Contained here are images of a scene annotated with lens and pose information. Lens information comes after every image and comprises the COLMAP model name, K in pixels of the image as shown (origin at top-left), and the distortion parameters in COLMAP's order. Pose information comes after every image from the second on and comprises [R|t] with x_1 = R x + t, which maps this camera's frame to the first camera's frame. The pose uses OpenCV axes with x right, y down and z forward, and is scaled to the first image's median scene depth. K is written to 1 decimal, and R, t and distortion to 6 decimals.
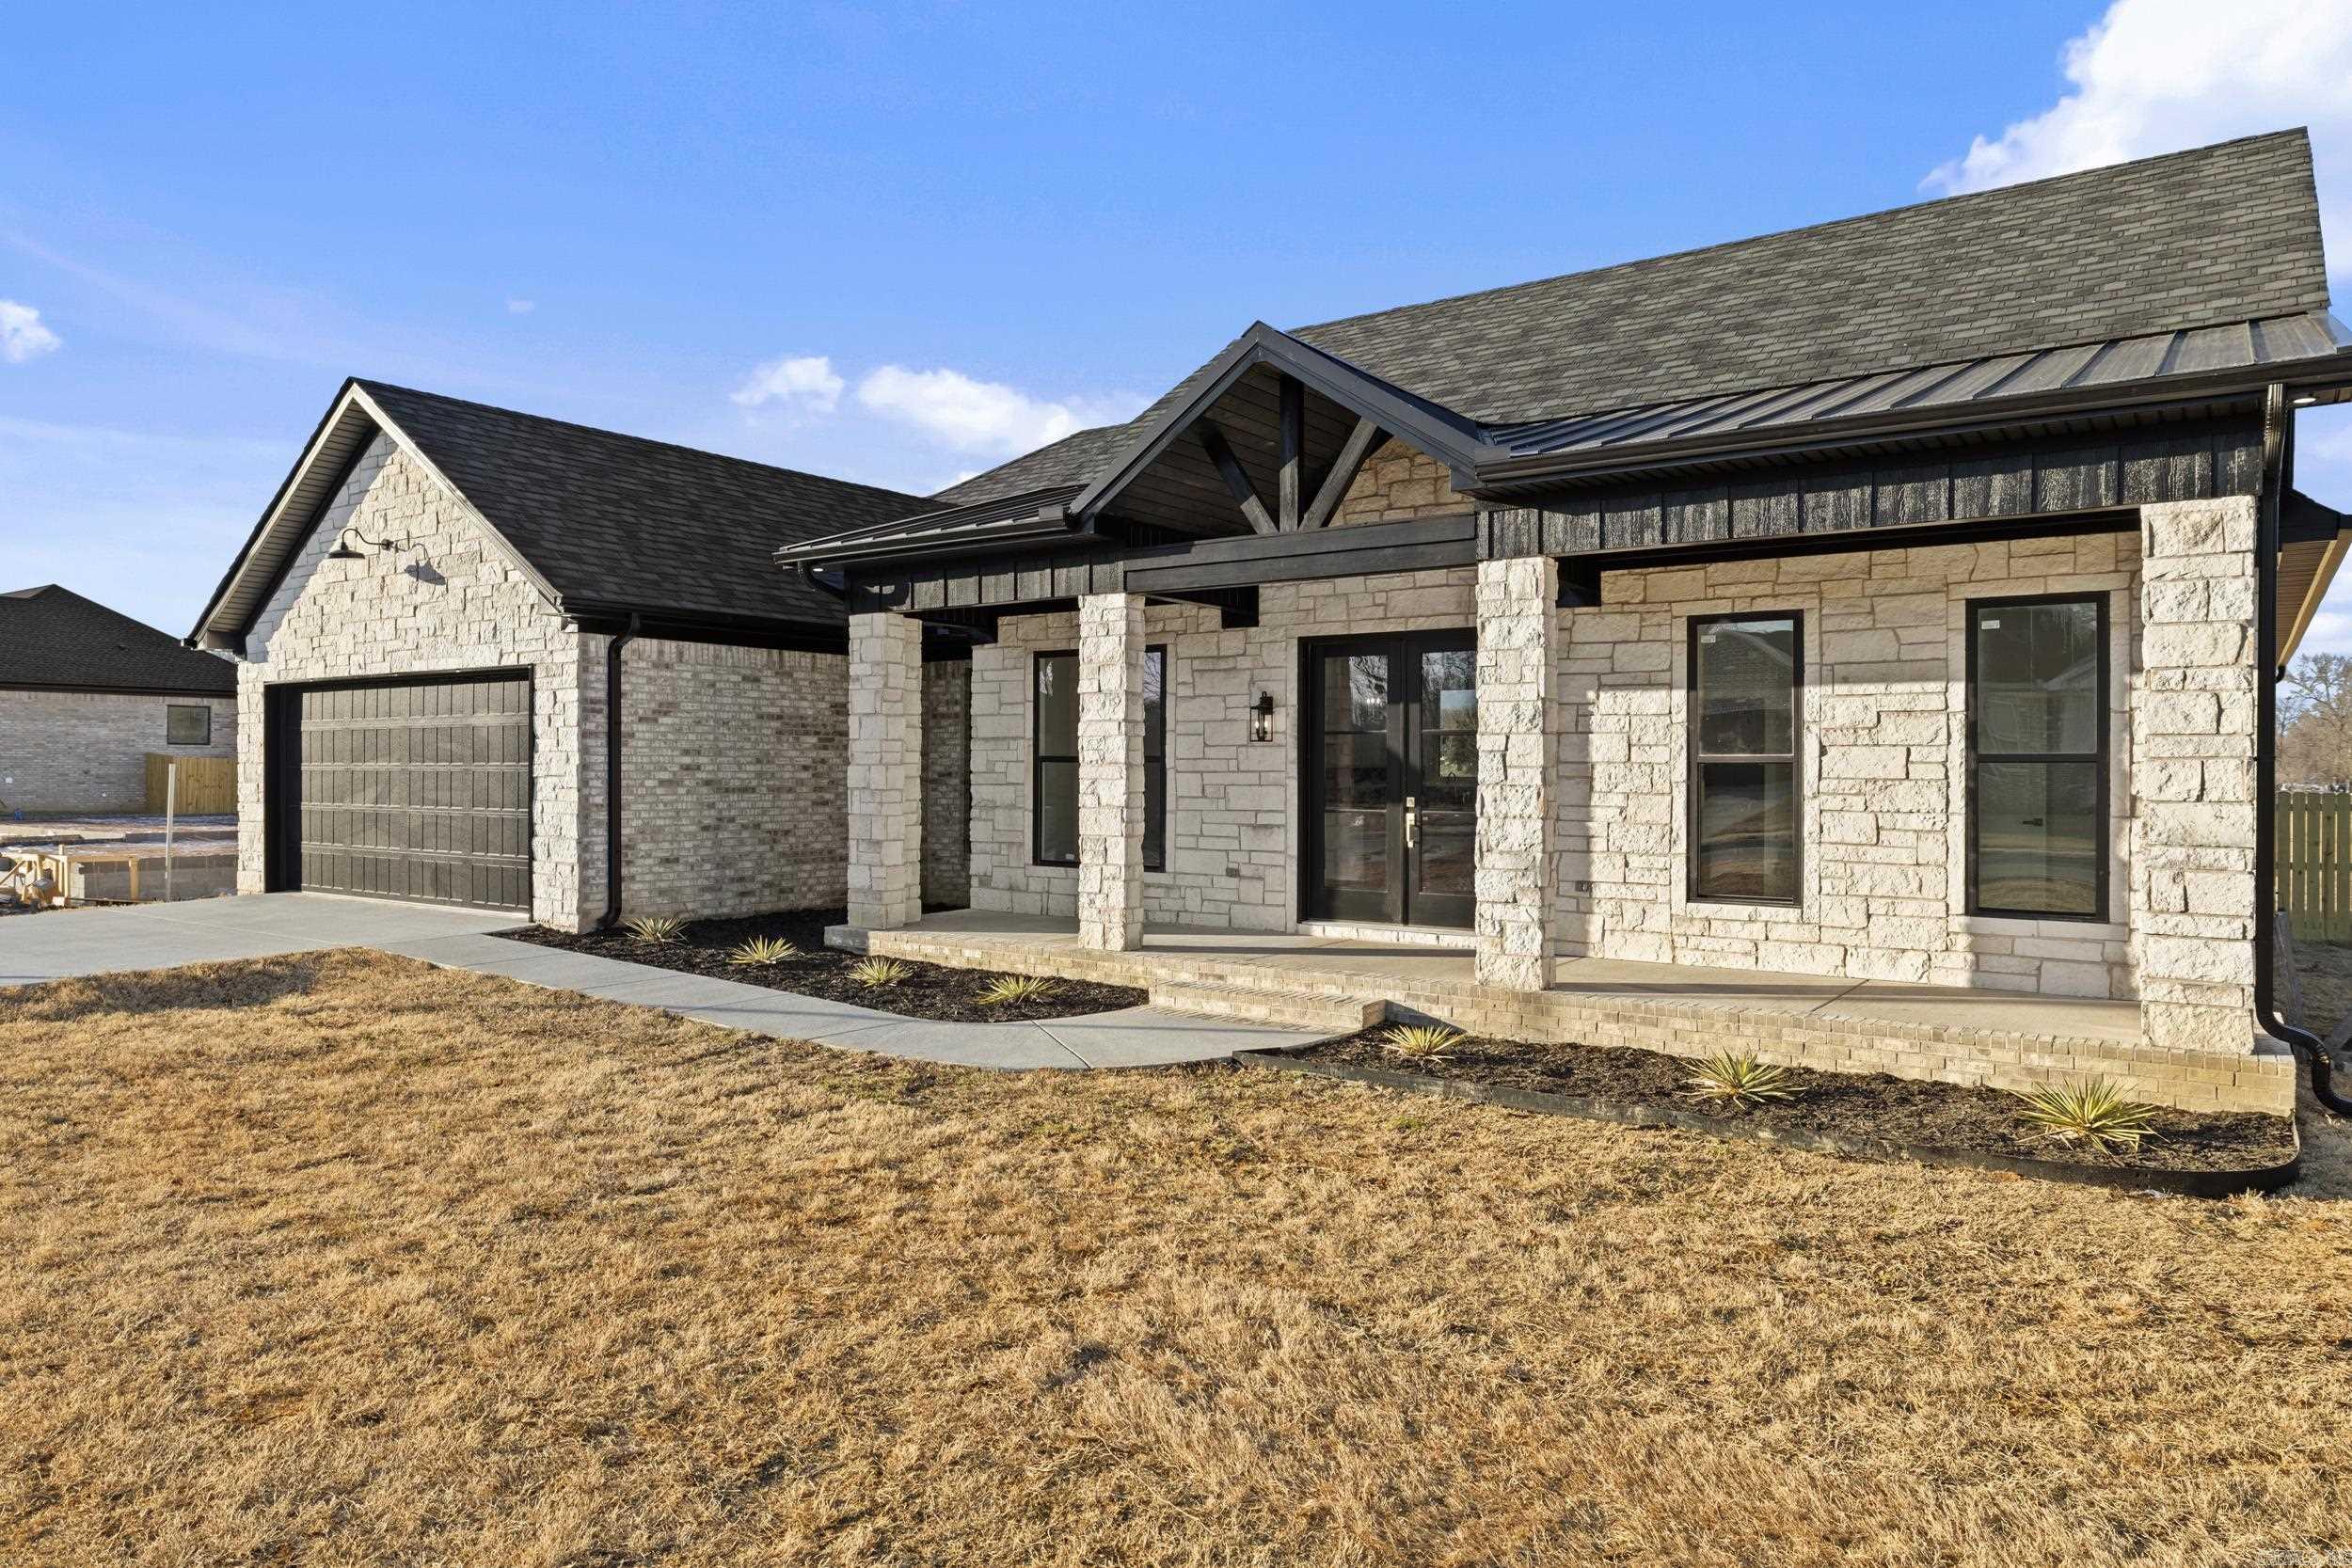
lens RADIAL K [[1465.3, 0, 1167.3], [0, 1465.3, 776.3], [0, 0, 1]] dist [-0.004321, 0.001345]
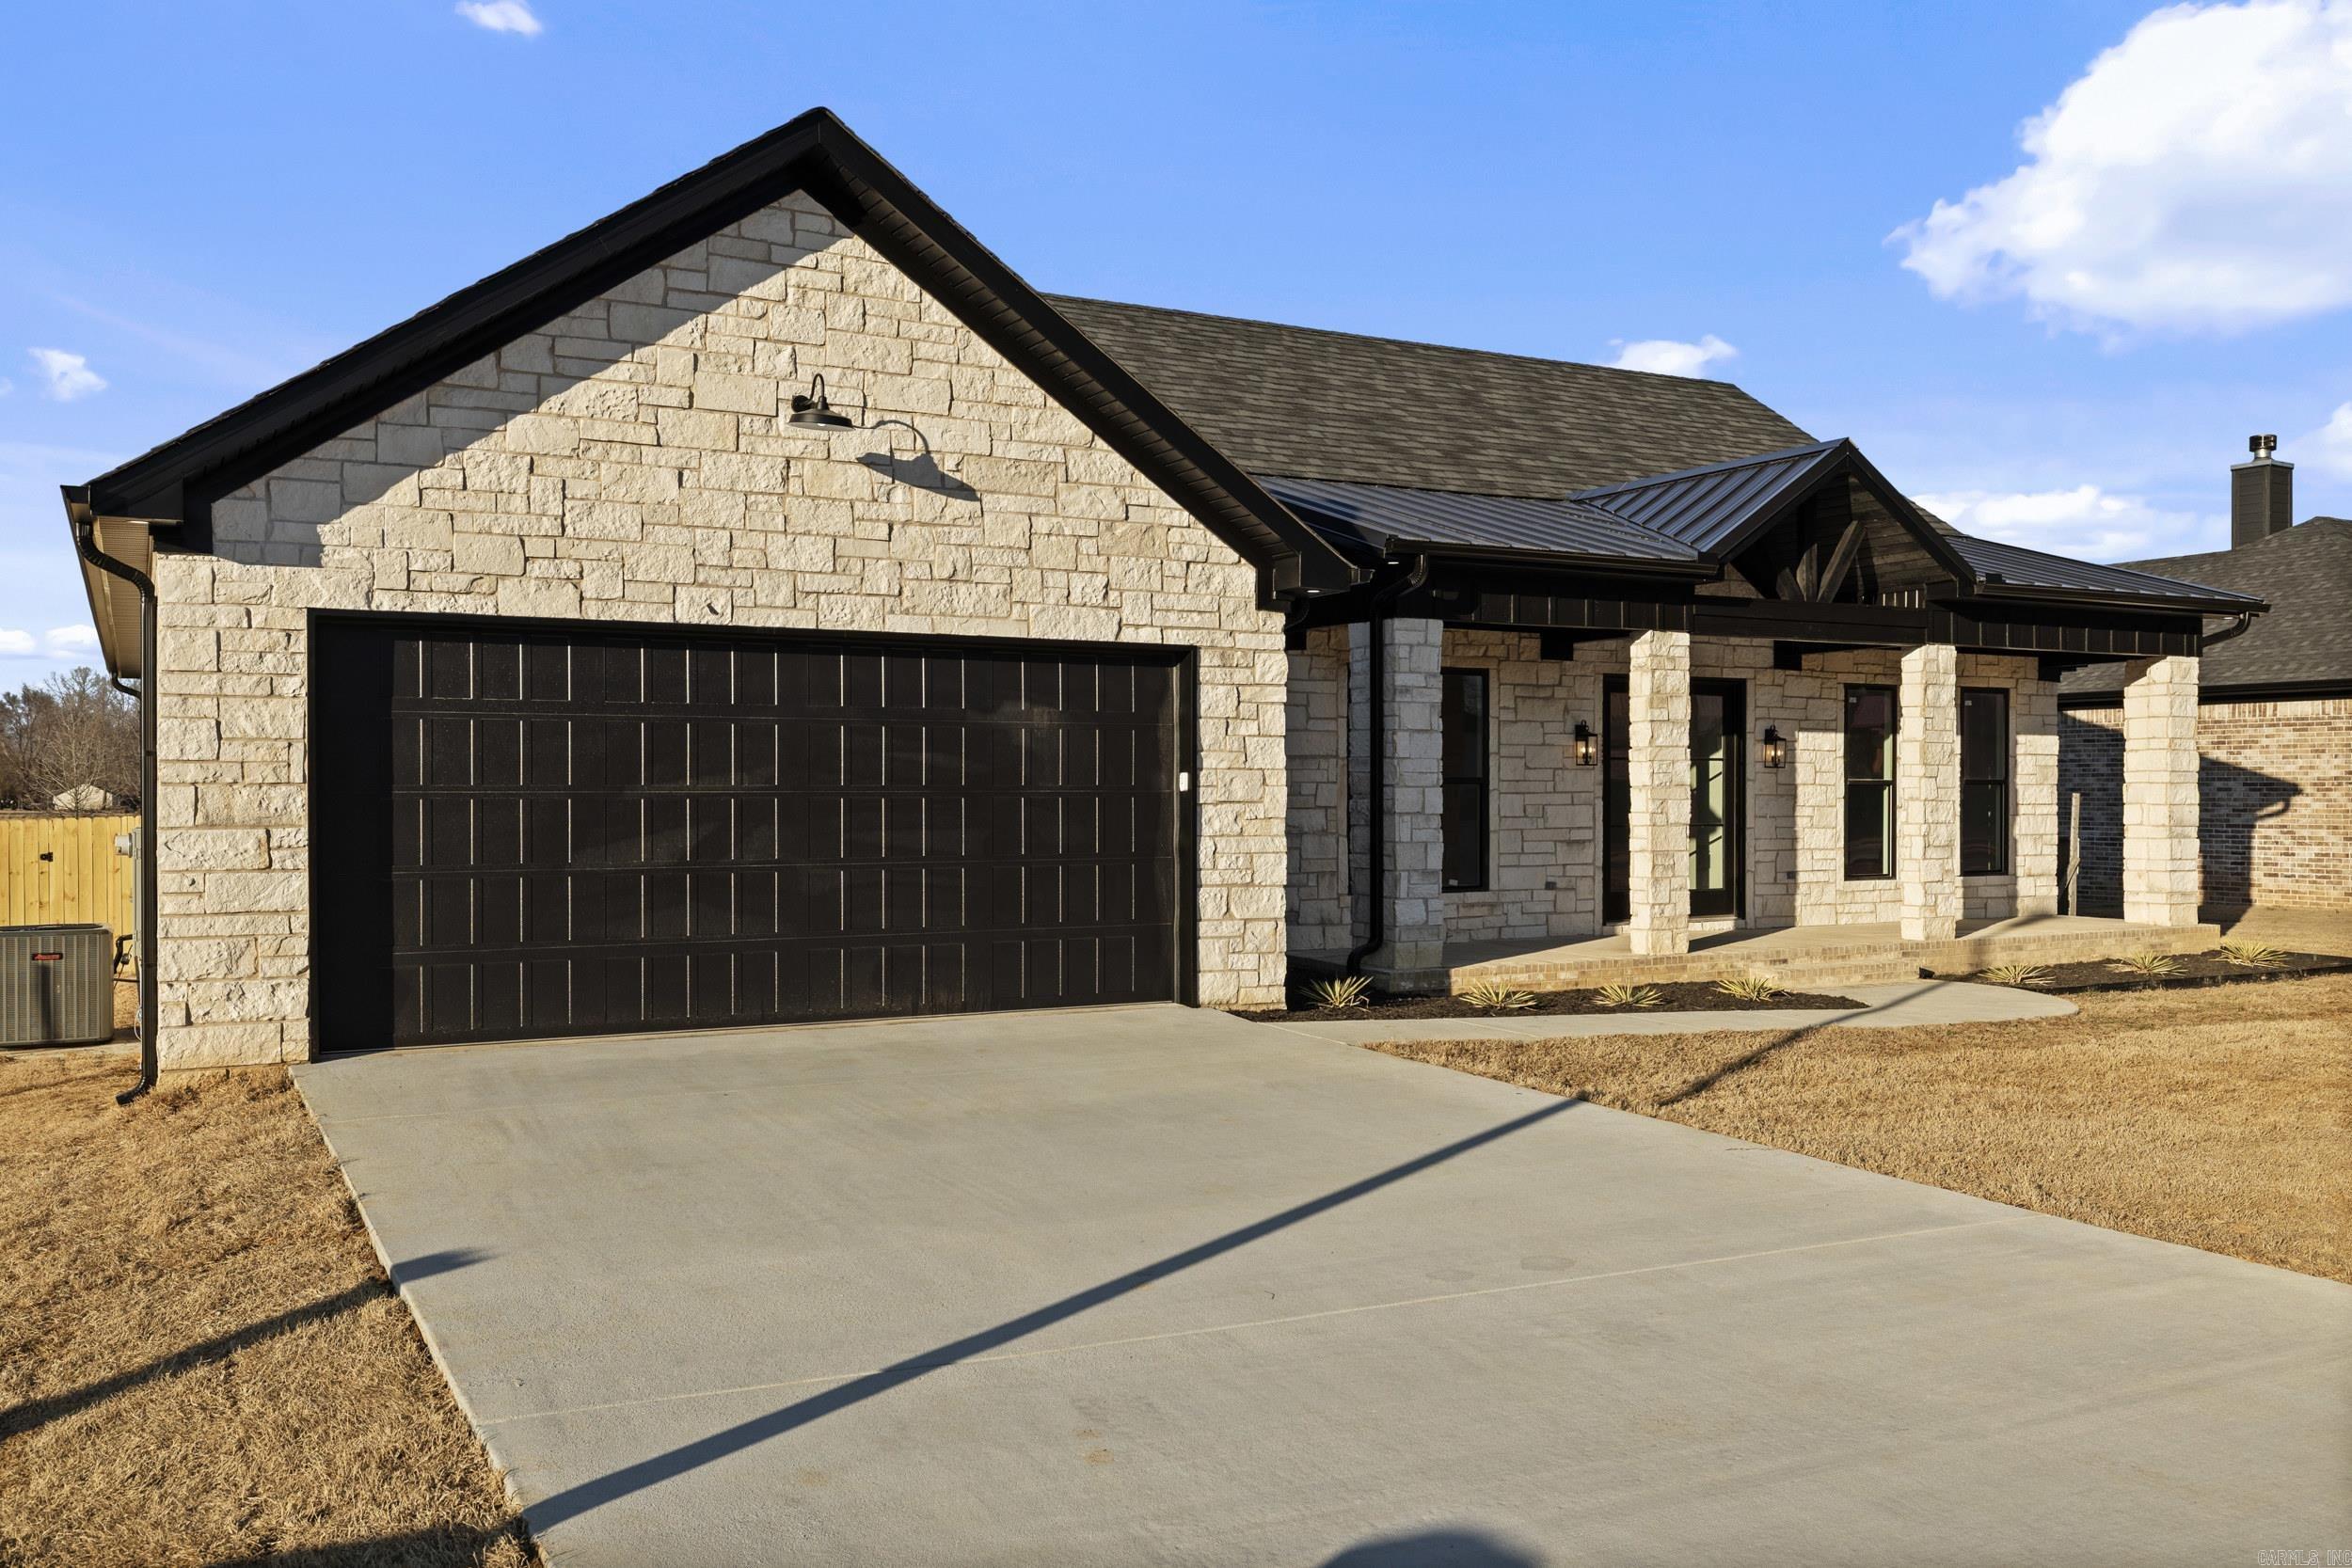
lens RADIAL K [[1840.4, 0, 1176.0], [0, 1840.4, 784.0], [0, 0, 1]] dist [0.000360, -0.001067]
pose [[0.455815, 0.000695, 0.890074, -1.294613], [0.007747, 0.999959, -0.004748, -0.005143], [-0.890041, 0.009060, 0.455791, 0.627438]]
